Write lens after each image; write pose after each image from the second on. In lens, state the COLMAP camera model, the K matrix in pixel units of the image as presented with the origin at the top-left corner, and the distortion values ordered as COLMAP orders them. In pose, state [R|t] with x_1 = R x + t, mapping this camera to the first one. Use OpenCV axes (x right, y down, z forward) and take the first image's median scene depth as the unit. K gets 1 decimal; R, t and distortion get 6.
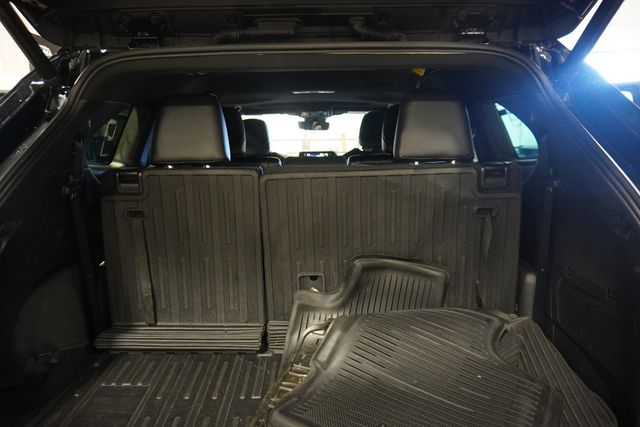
lens RADIAL K [[428.4, 0, 313.2], [0, 428.4, 213.1], [0, 0, 1]] dist [0.003273, 0.002022]
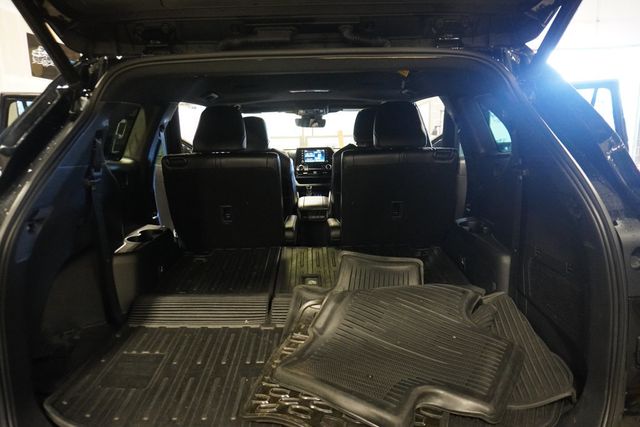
lens RADIAL K [[451.7, 0, 320.0], [0, 451.7, 213.5], [0, 0, 1]] dist [-0.008403, -0.002426]
pose [[0.999804, -0.012546, 0.015318, 0.009962], [0.012622, 0.999908, -0.004914, 0.040714], [-0.015255, 0.005107, 0.999871, -0.180019]]
